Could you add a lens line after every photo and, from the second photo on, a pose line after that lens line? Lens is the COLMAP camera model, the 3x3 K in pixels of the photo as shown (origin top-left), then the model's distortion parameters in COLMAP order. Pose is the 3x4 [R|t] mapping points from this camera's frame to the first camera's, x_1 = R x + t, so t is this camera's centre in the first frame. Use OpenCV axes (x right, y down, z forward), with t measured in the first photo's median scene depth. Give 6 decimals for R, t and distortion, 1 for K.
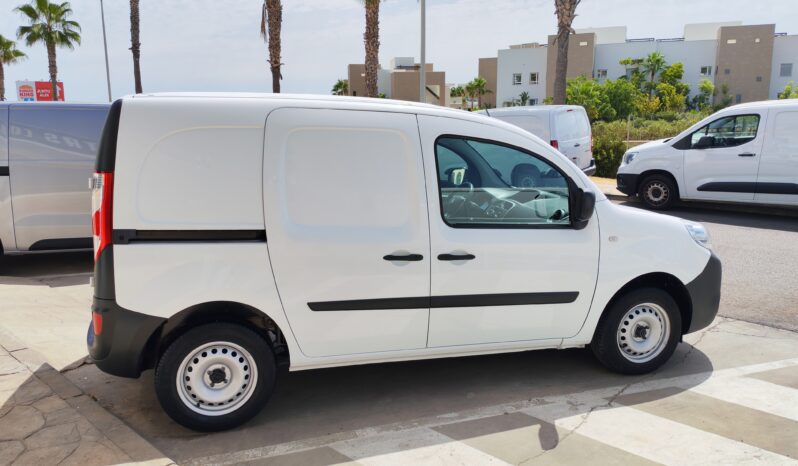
lens RADIAL K [[603.5, 0, 391.8], [0, 603.5, 221.9], [0, 0, 1]] dist [0.099116, -0.143932]
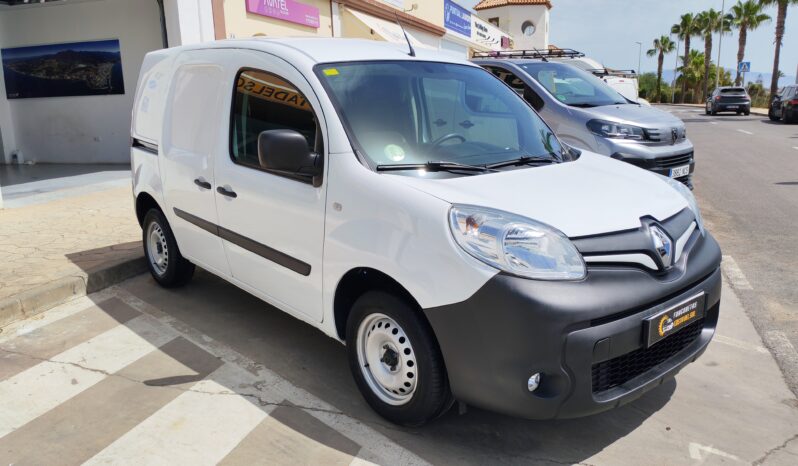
lens RADIAL K [[603.5, 0, 391.8], [0, 603.5, 221.9], [0, 0, 1]] dist [0.099116, -0.143932]
pose [[0.403002, 0.172350, -0.898824, 0.951052], [-0.127438, 0.983108, 0.131373, -0.051021], [0.906283, 0.061601, 0.418158, 0.698205]]
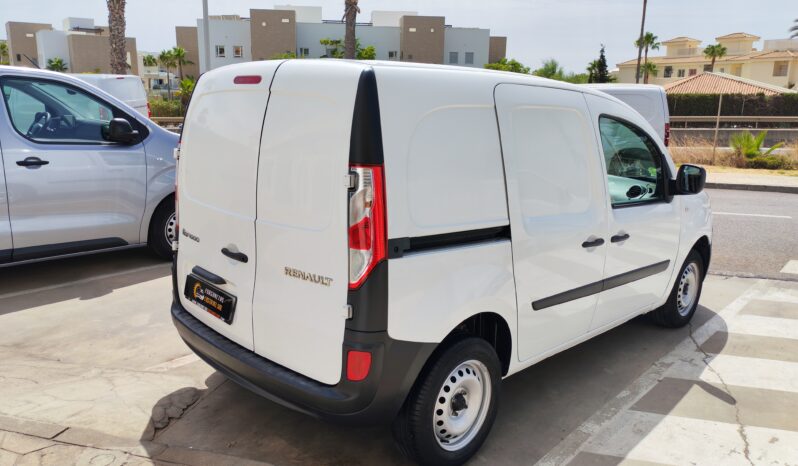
lens RADIAL K [[603.5, 0, 391.8], [0, 603.5, 221.9], [0, 0, 1]] dist [0.099116, -0.143932]
pose [[0.882682, -0.075786, 0.463820, -0.582147], [0.057269, 0.996903, 0.053902, -0.036992], [-0.466469, -0.021016, 0.884288, 0.238650]]
